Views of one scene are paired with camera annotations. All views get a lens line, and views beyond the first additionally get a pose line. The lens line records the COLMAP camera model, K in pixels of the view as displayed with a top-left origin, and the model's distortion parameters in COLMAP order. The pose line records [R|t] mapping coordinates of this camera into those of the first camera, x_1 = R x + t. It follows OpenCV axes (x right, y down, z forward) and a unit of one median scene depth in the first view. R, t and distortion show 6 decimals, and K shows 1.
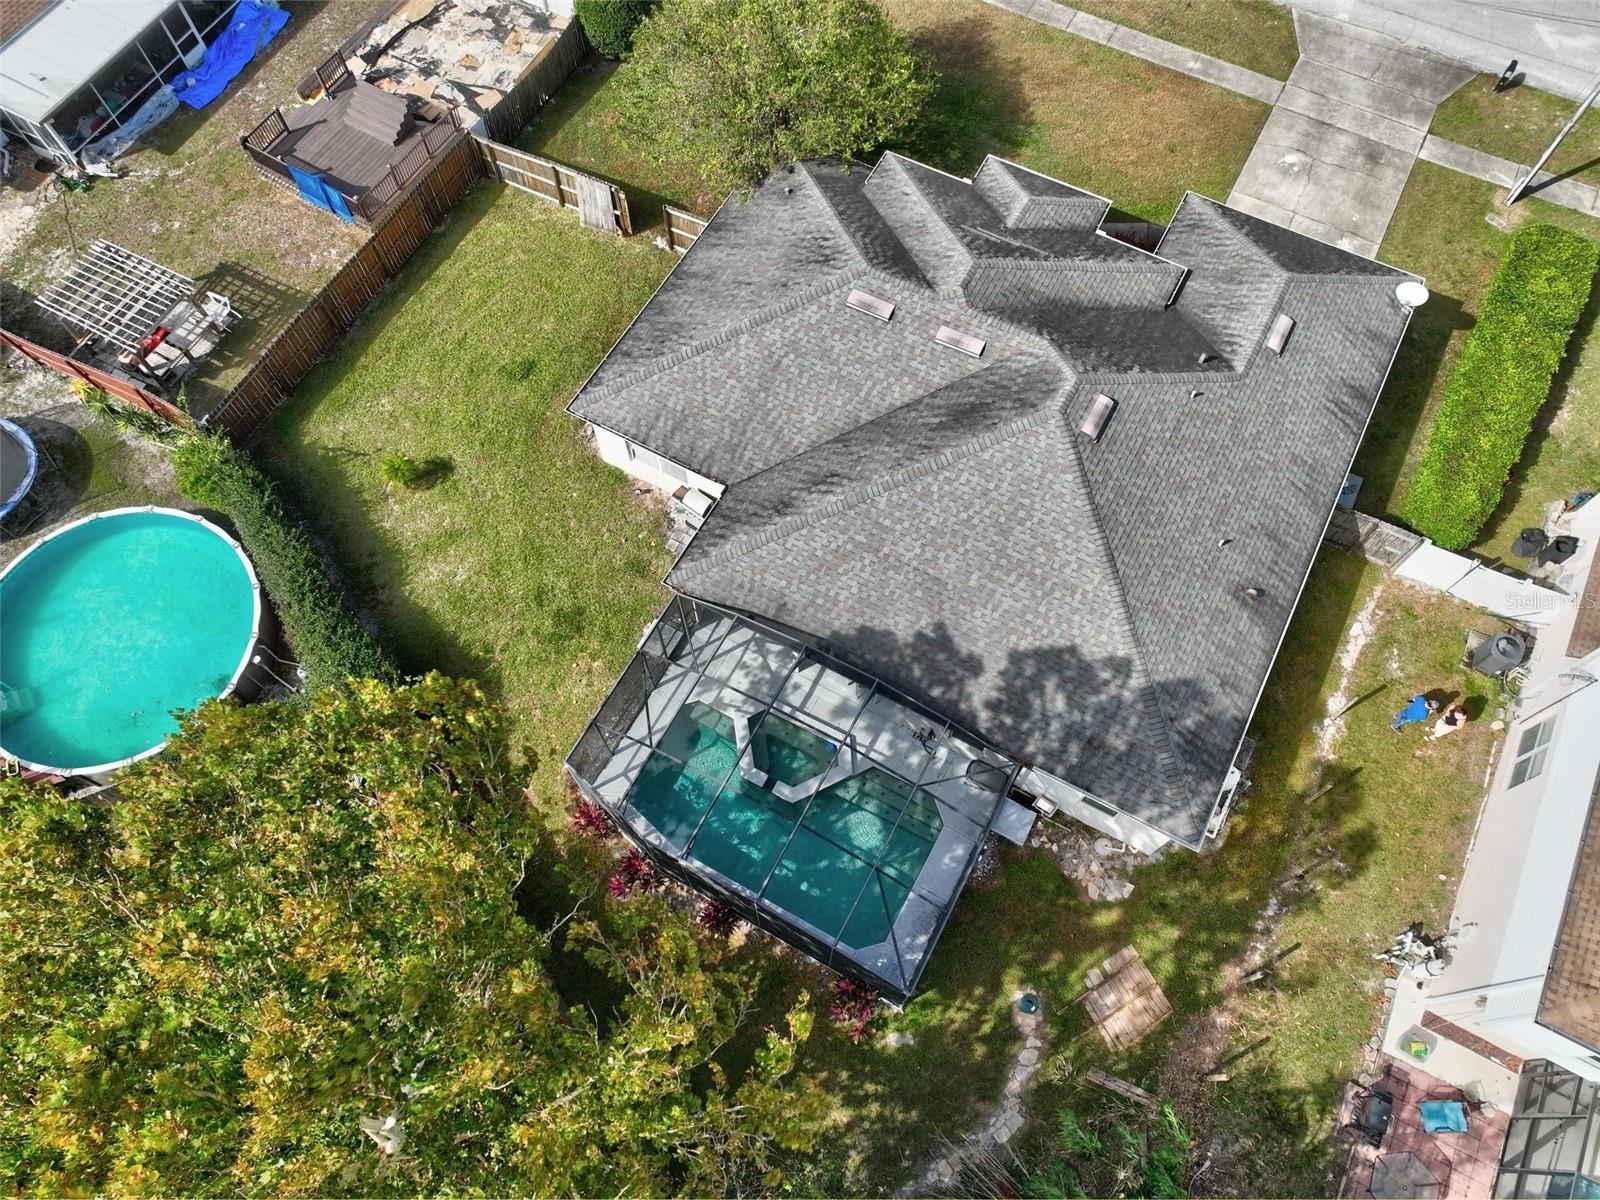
lens RADIAL K [[1118.4, 0, 800.0], [0, 1118.4, 600.0], [0, 0, 1]] dist [-0.001787, 0.024280]
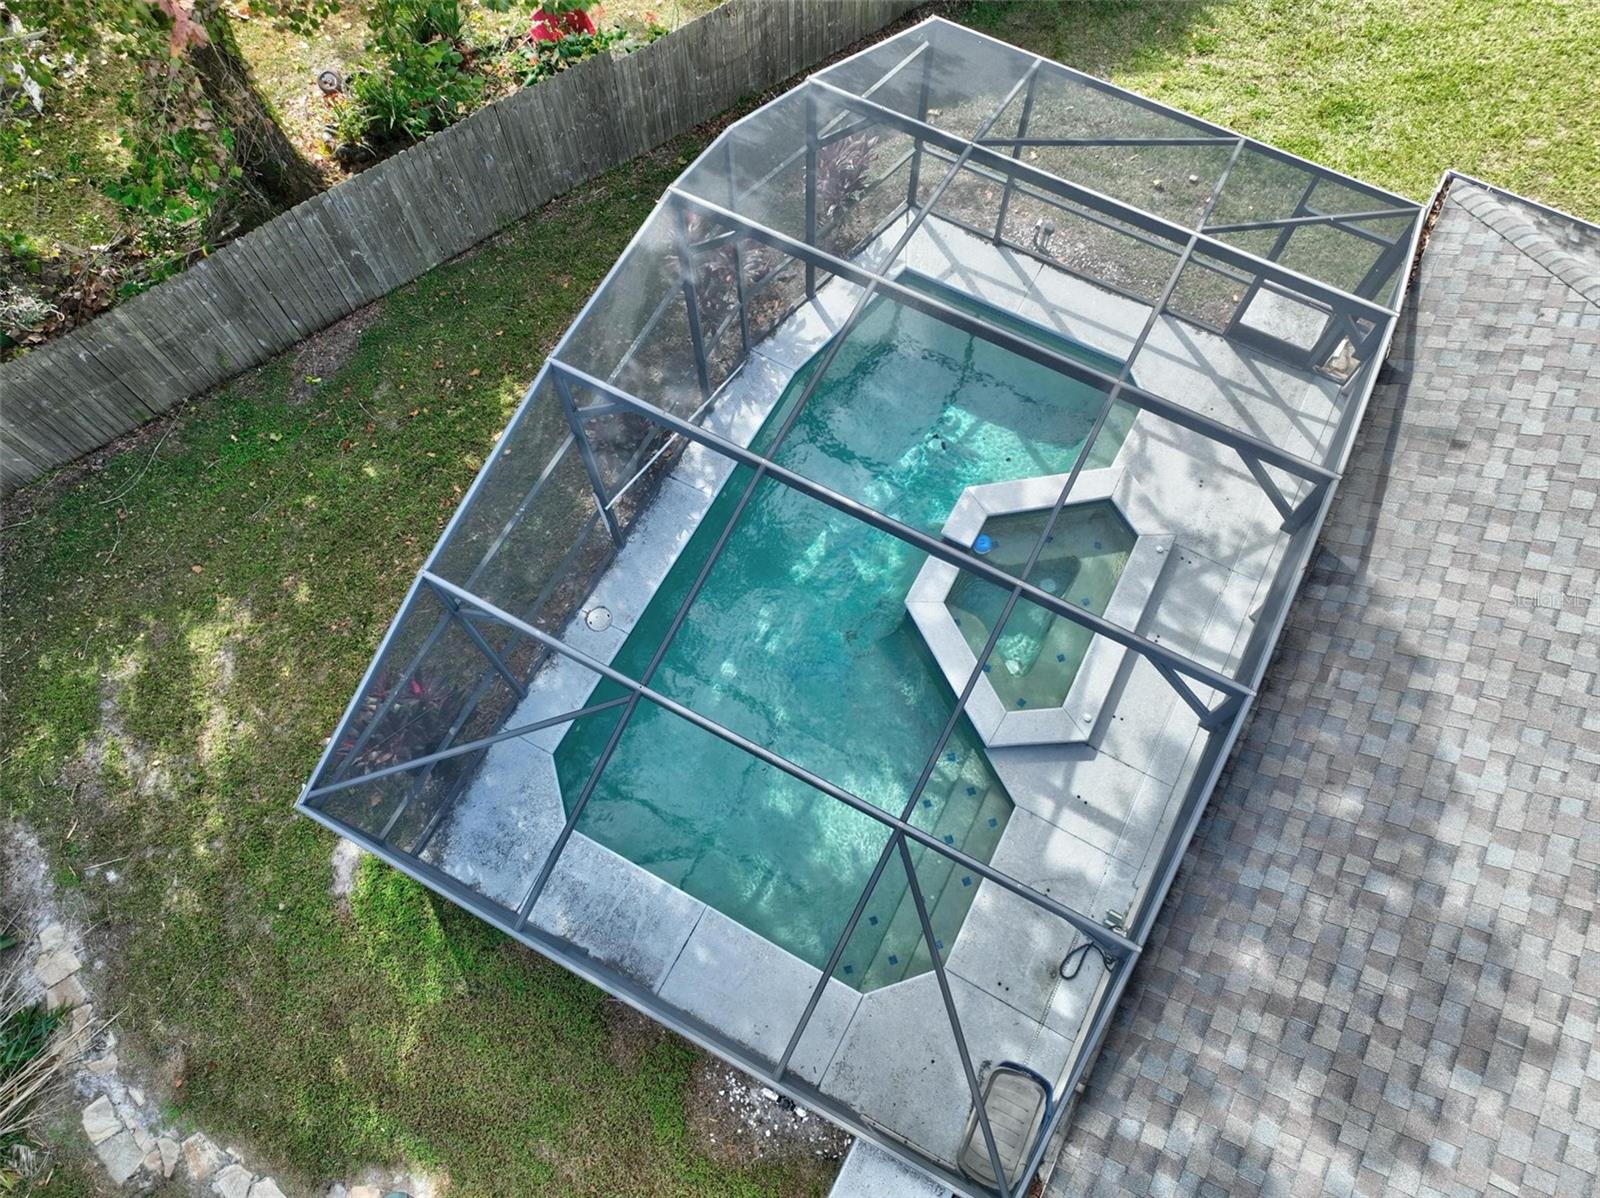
lens RADIAL K [[1118.4, 0, 800.0], [0, 1118.4, 599.0], [0, 0, 1]] dist [-0.001787, 0.024280]
pose [[0.009884, 0.931778, -0.362894, 0.139253], [-0.900700, 0.165927, 0.401507, 0.051140], [0.434329, 0.322890, 0.840893, 0.633499]]
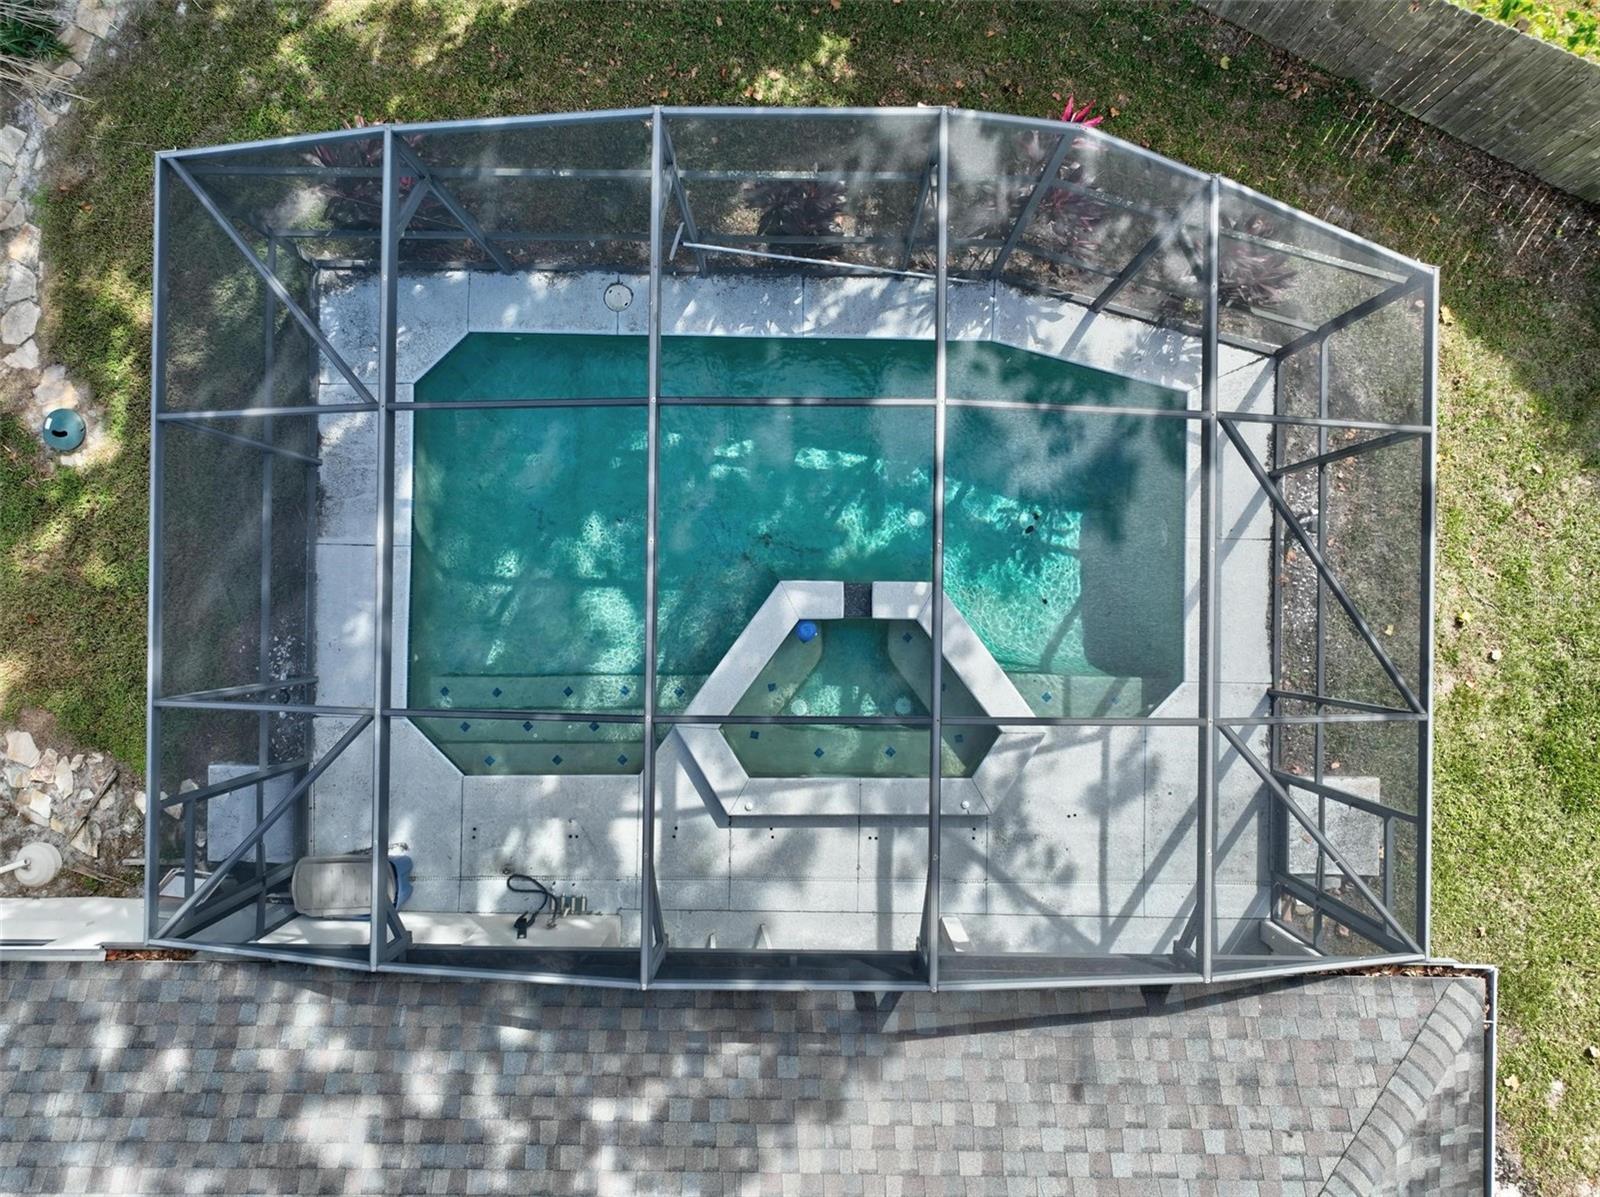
lens RADIAL K [[1118.4, 0, 800.0], [0, 1118.4, 598.5], [0, 0, 1]] dist [-0.001787, 0.024280]
pose [[-0.882981, 0.469379, 0.005205, -0.011795], [-0.419212, -0.793501, 0.441155, 0.007199], [0.211199, 0.387349, 0.897416, 0.658592]]
